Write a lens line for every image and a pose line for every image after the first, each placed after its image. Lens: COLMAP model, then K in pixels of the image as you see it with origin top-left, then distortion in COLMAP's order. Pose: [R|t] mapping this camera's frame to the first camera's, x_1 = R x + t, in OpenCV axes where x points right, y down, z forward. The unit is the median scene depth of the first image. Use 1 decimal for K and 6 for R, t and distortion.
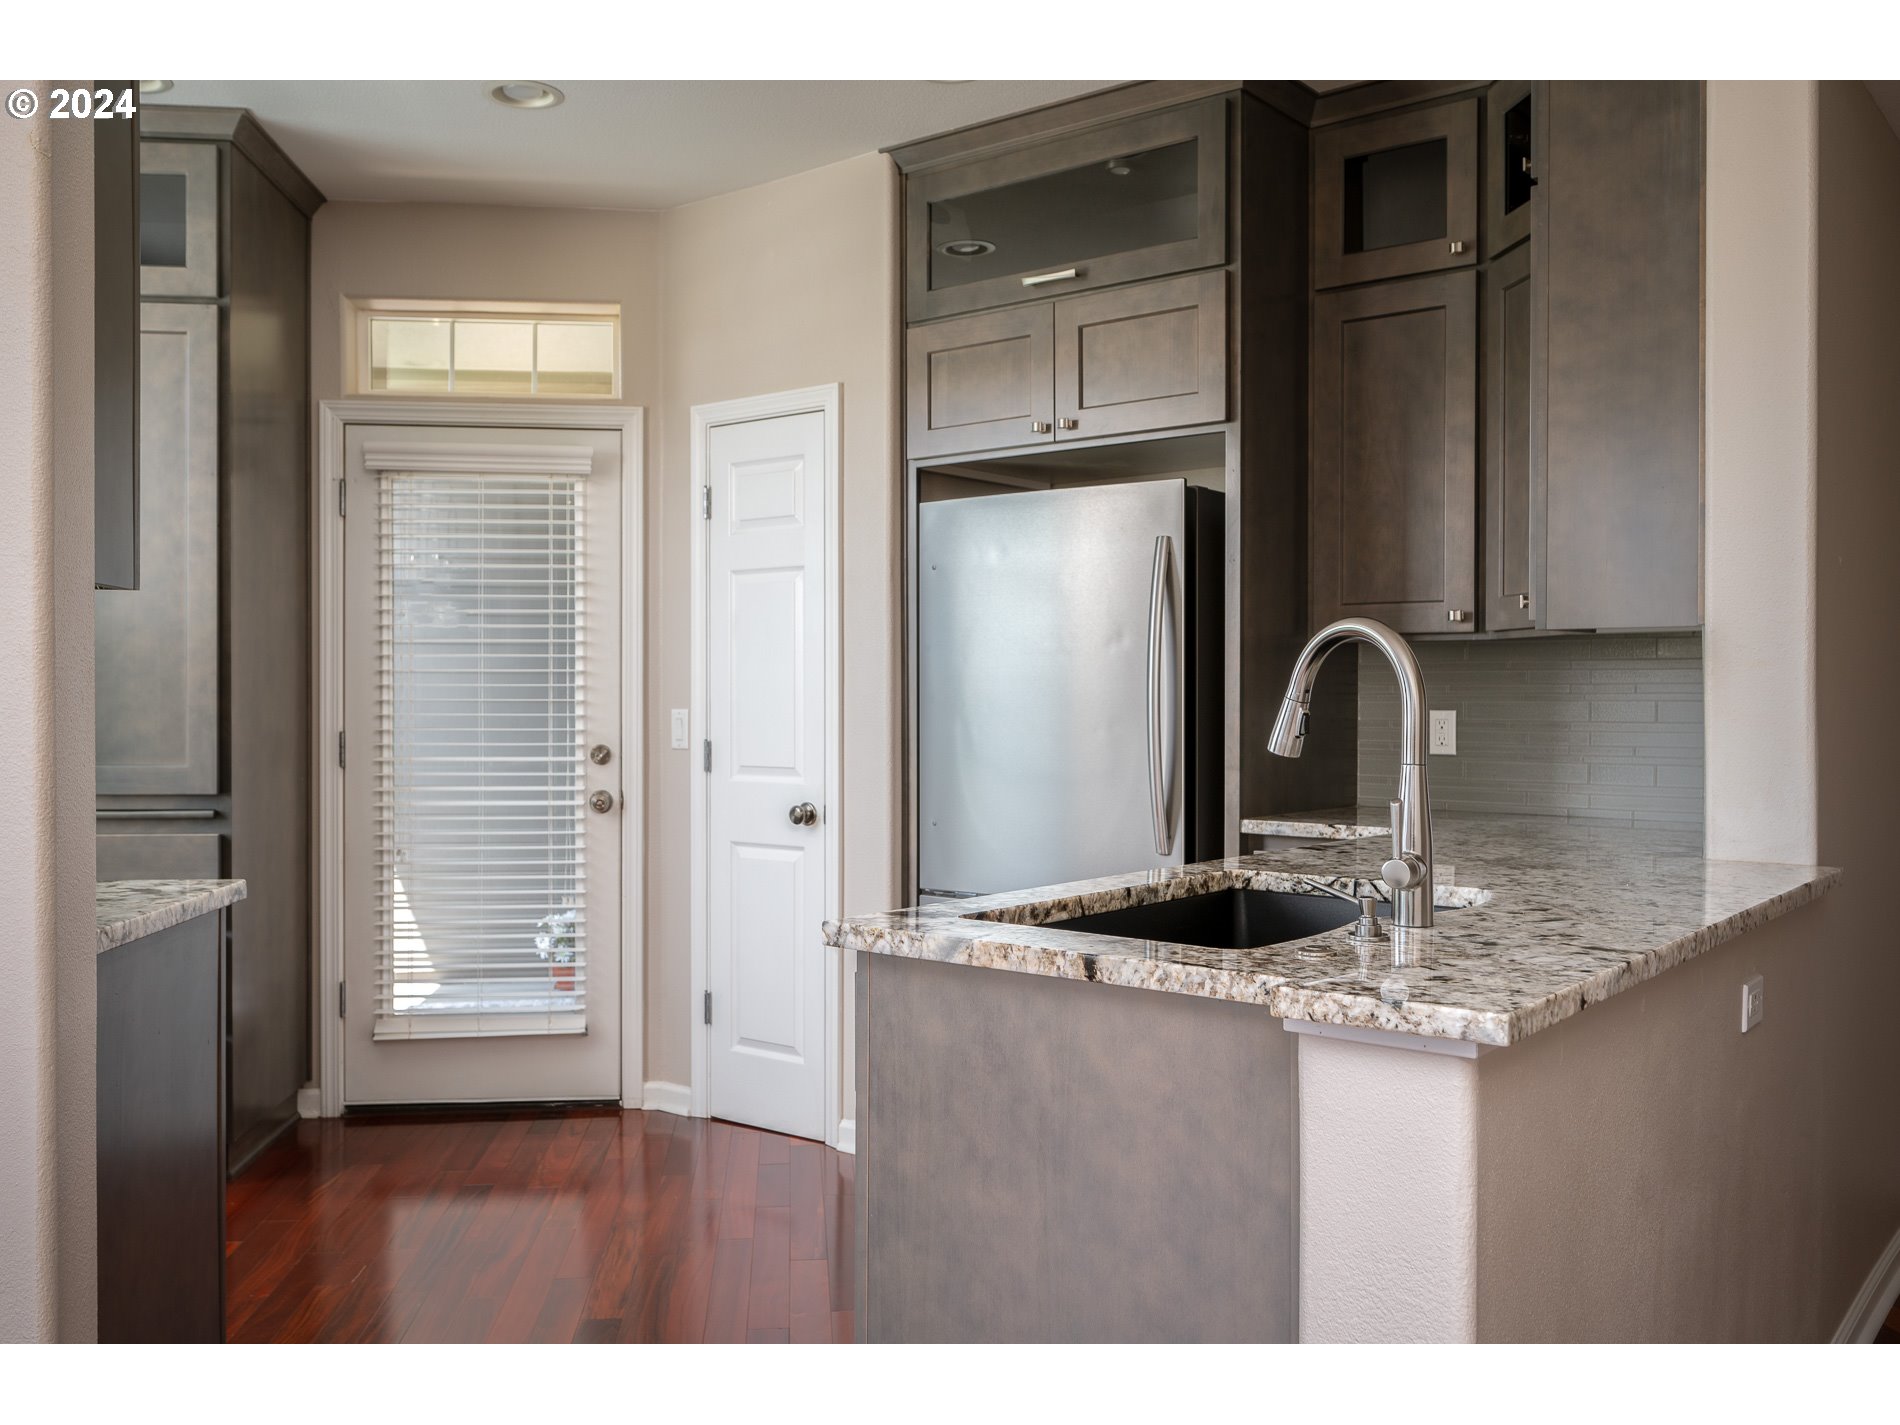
lens RADIAL K [[1633.9, 0, 943.4], [0, 1633.9, 724.6], [0, 0, 1]] dist [-0.005221, -0.004796]
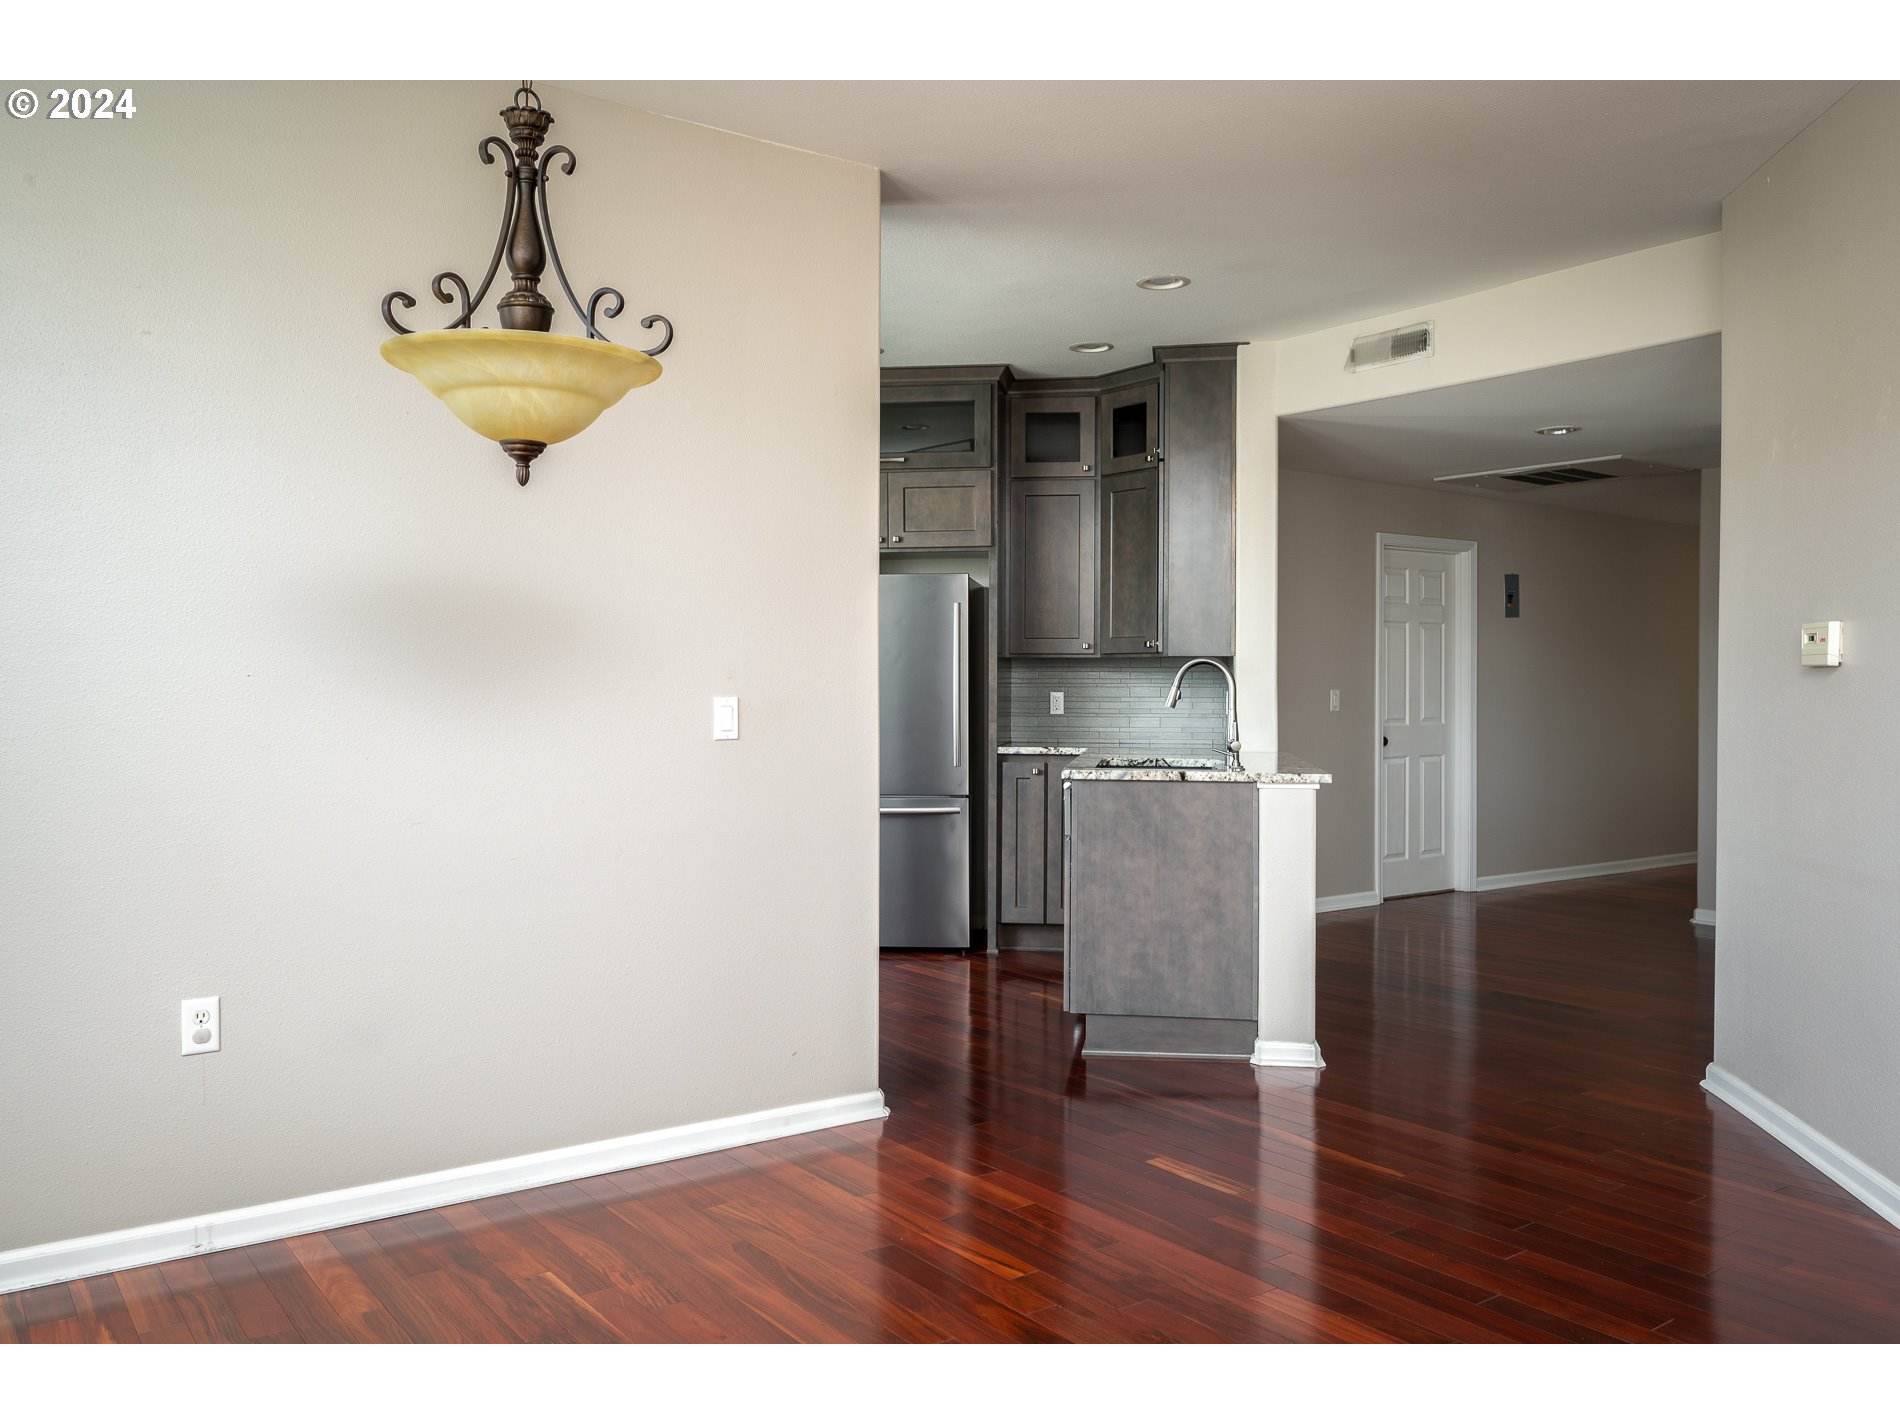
lens RADIAL K [[1472.3, 0, 949.4], [0, 1472.3, 701.4], [0, 0, 1]] dist [-0.002149, -0.004580]
pose [[0.864565, -0.004555, 0.502500, -0.729647], [0.008269, 0.999952, -0.005163, 0.011460], [-0.502452, 0.008619, 0.864562, -0.493862]]
